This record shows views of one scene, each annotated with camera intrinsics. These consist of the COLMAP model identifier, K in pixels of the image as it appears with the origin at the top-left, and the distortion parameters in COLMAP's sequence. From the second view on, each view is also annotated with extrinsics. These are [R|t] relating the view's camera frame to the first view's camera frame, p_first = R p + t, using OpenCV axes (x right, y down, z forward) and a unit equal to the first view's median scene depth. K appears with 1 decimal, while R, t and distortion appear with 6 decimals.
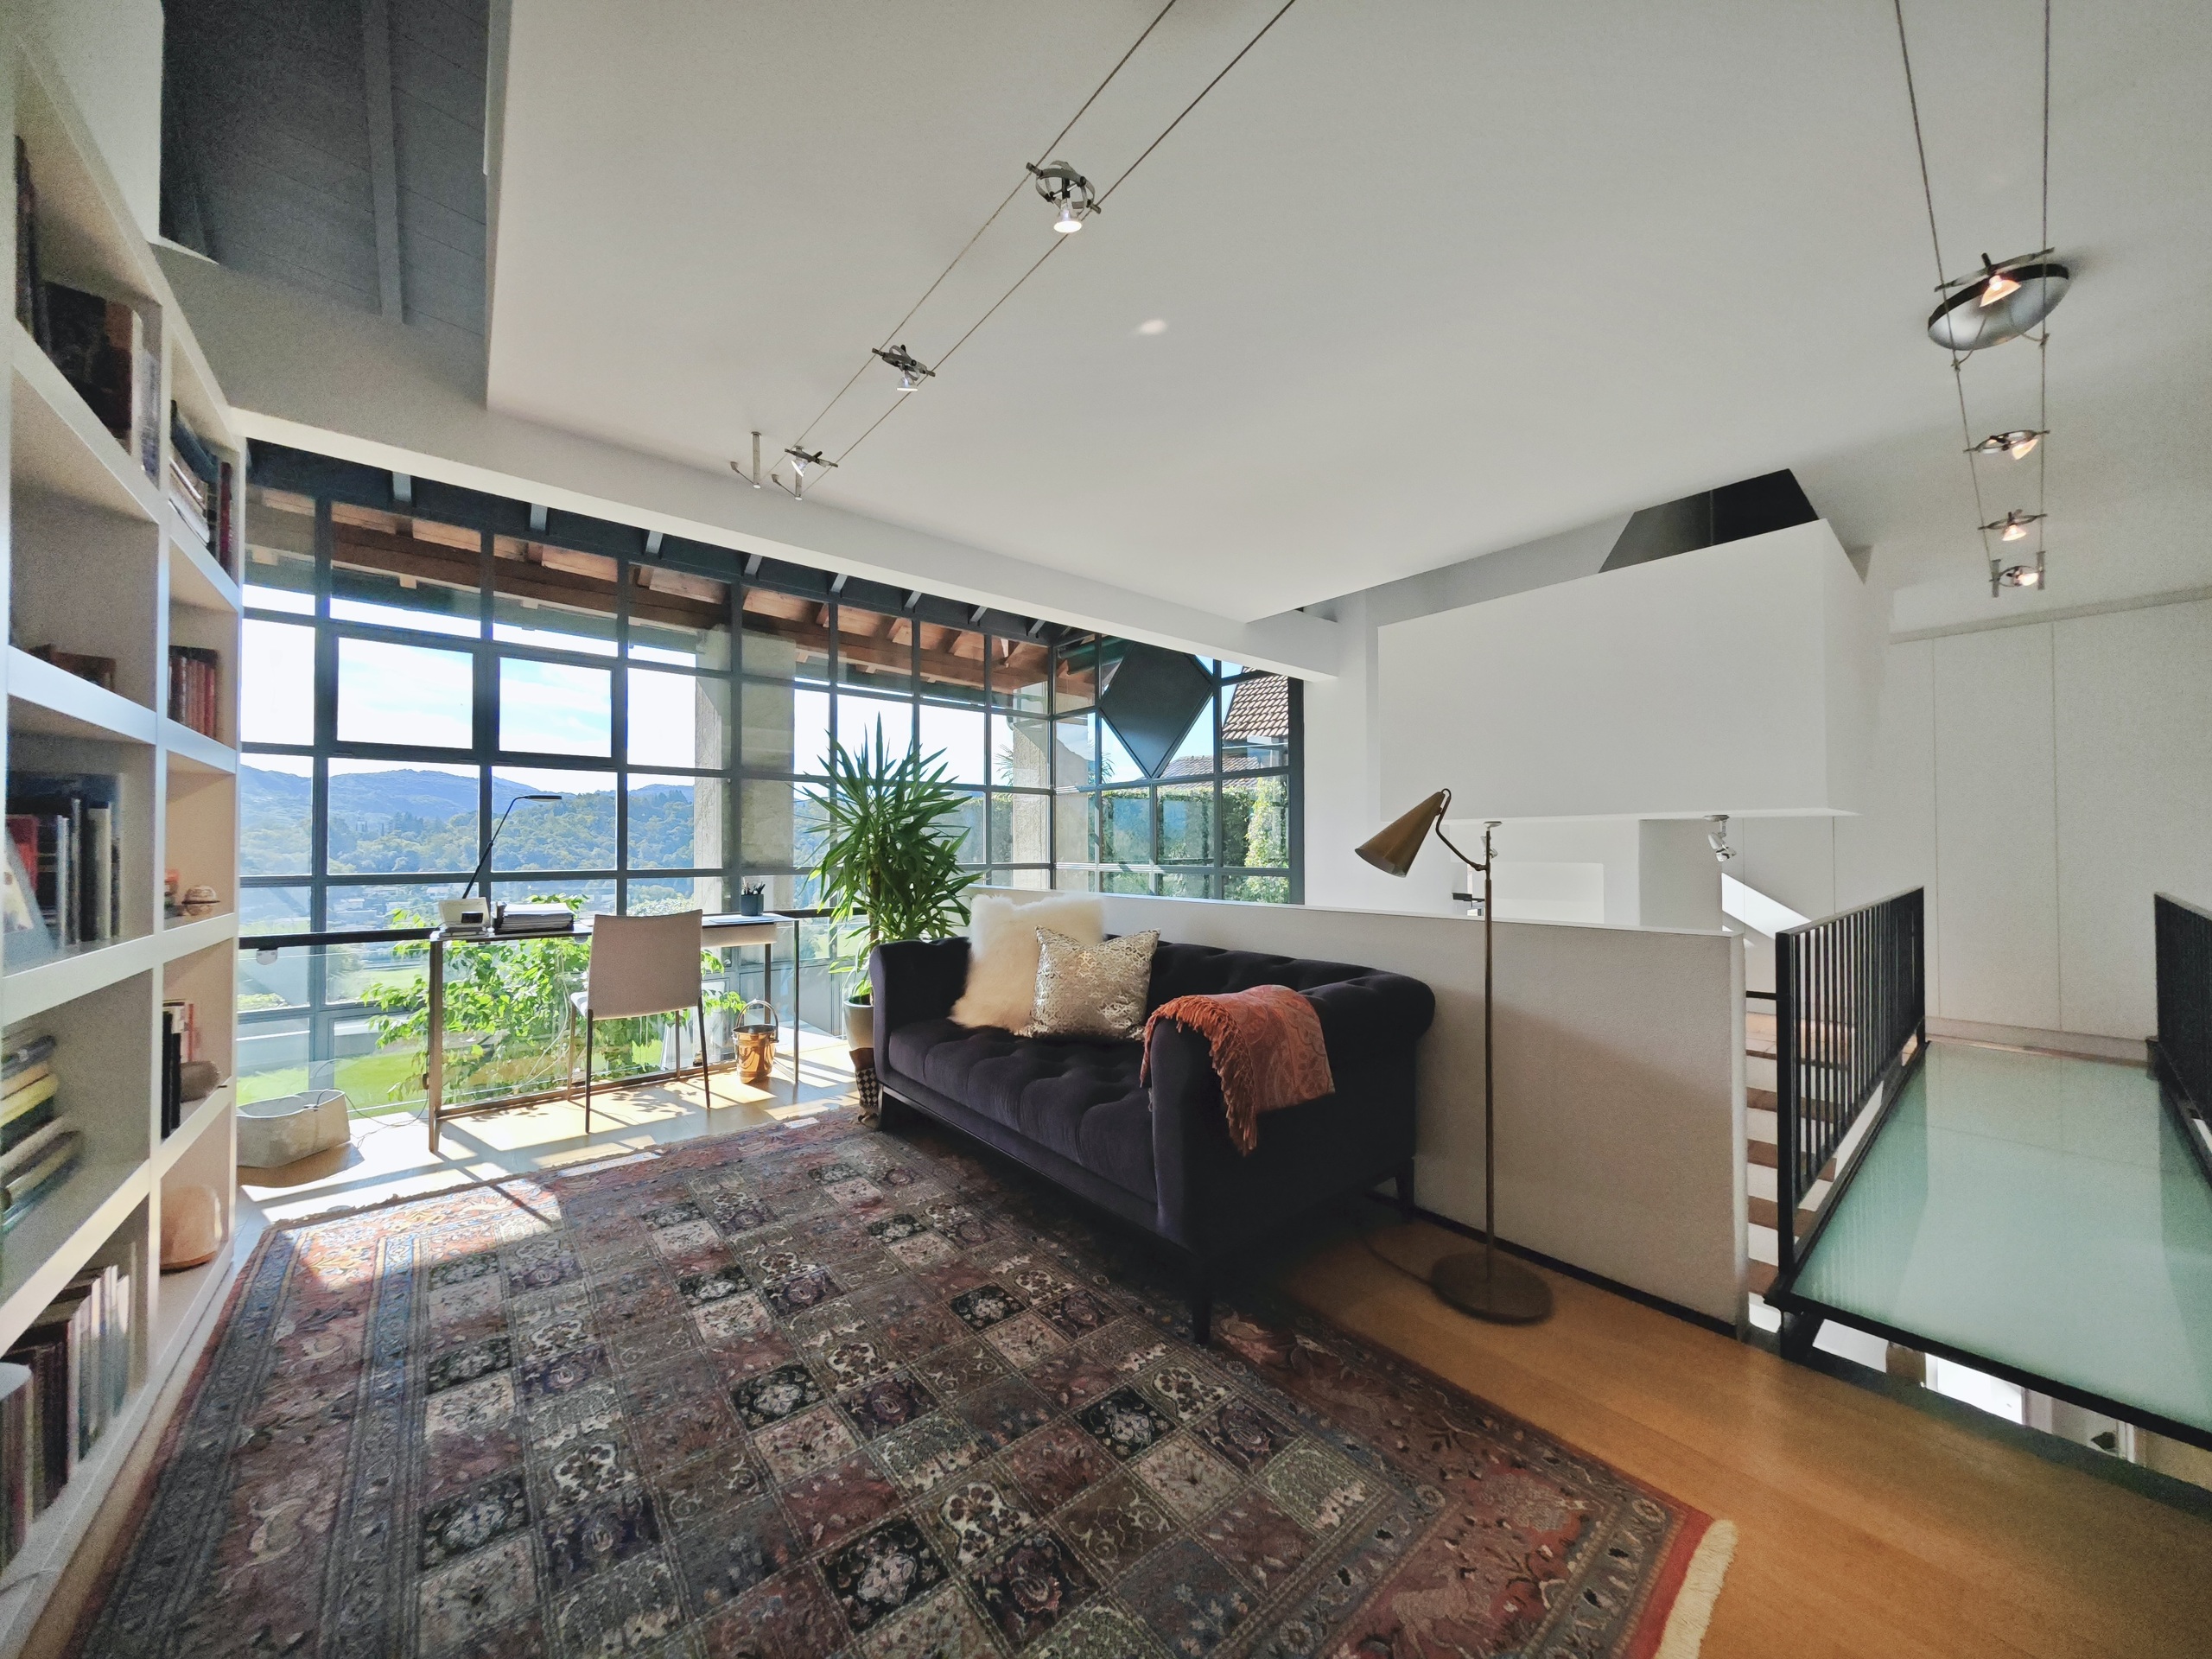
lens RADIAL K [[782.5, 0, 1108.4], [0, 782.5, 845.9], [0, 0, 1]] dist [0.003798, 0.000153]
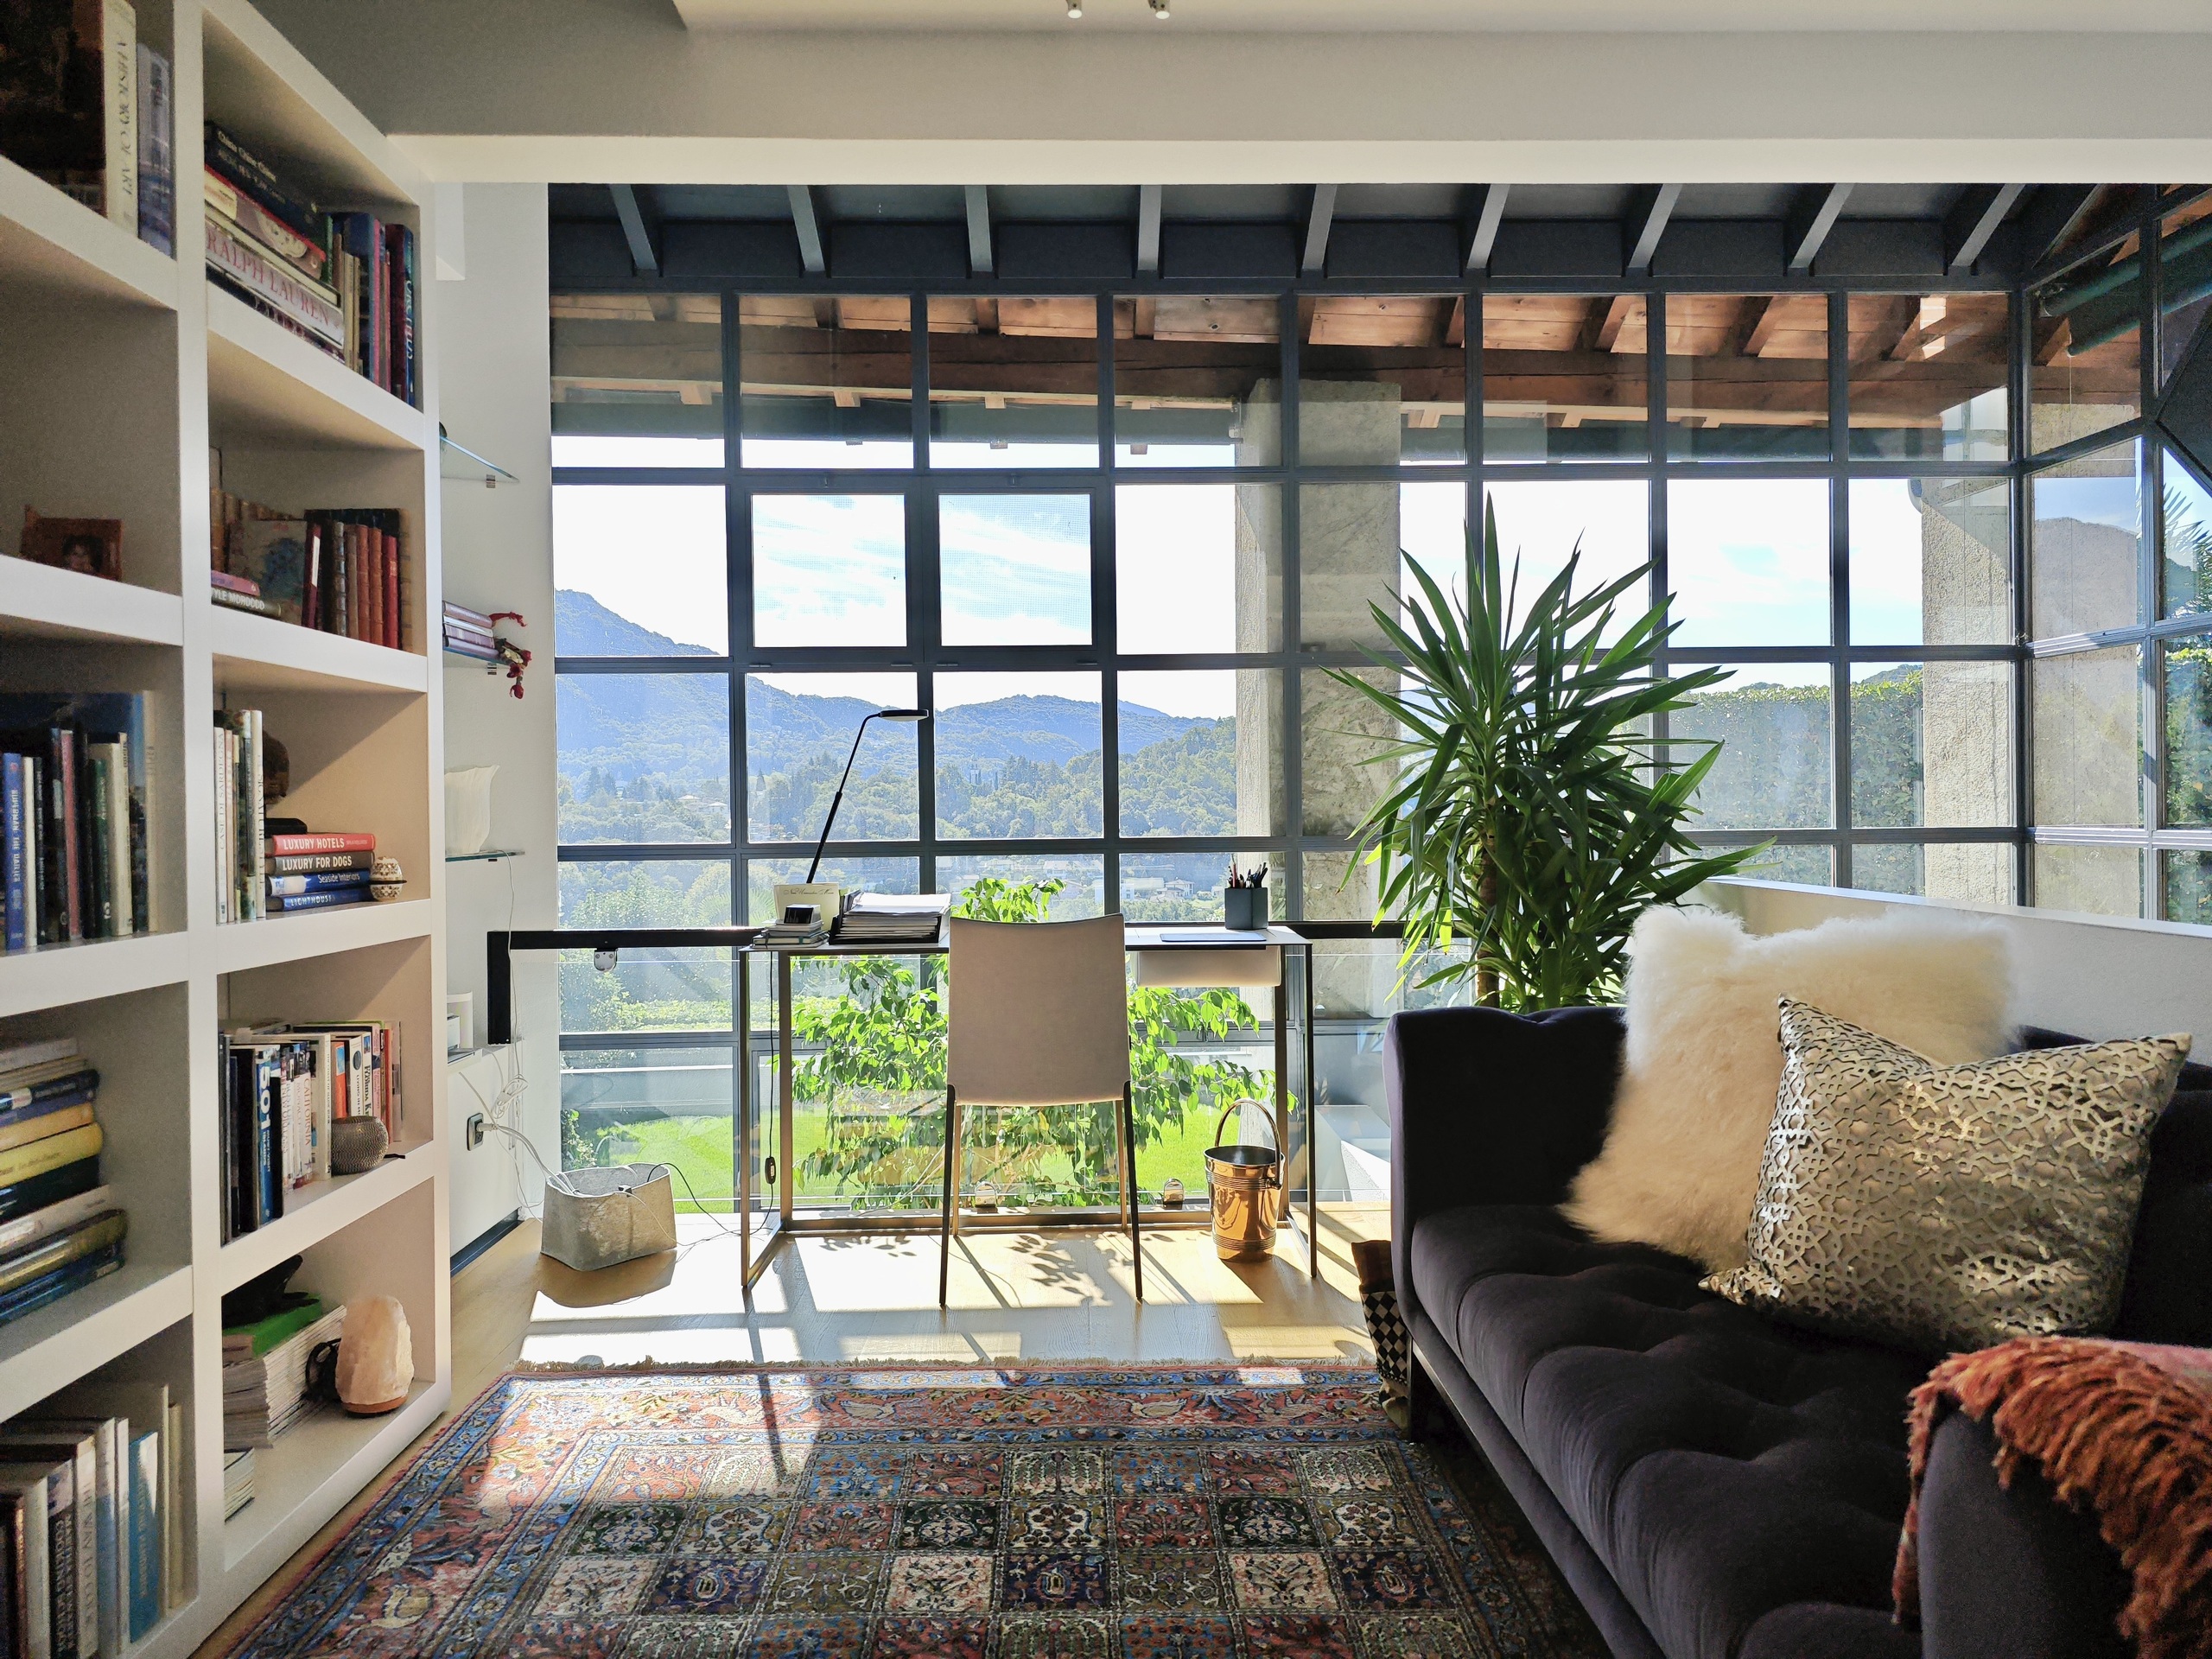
lens RADIAL K [[1485.8, 0, 1109.0], [0, 1485.8, 820.3], [0, 0, 1]] dist [0.027887, -0.022325]
pose [[0.784028, -0.001840, -0.620723, 0.084940], [0.012161, 0.999849, 0.012397, 0.005756], [0.620606, -0.017268, 0.783932, 0.225323]]
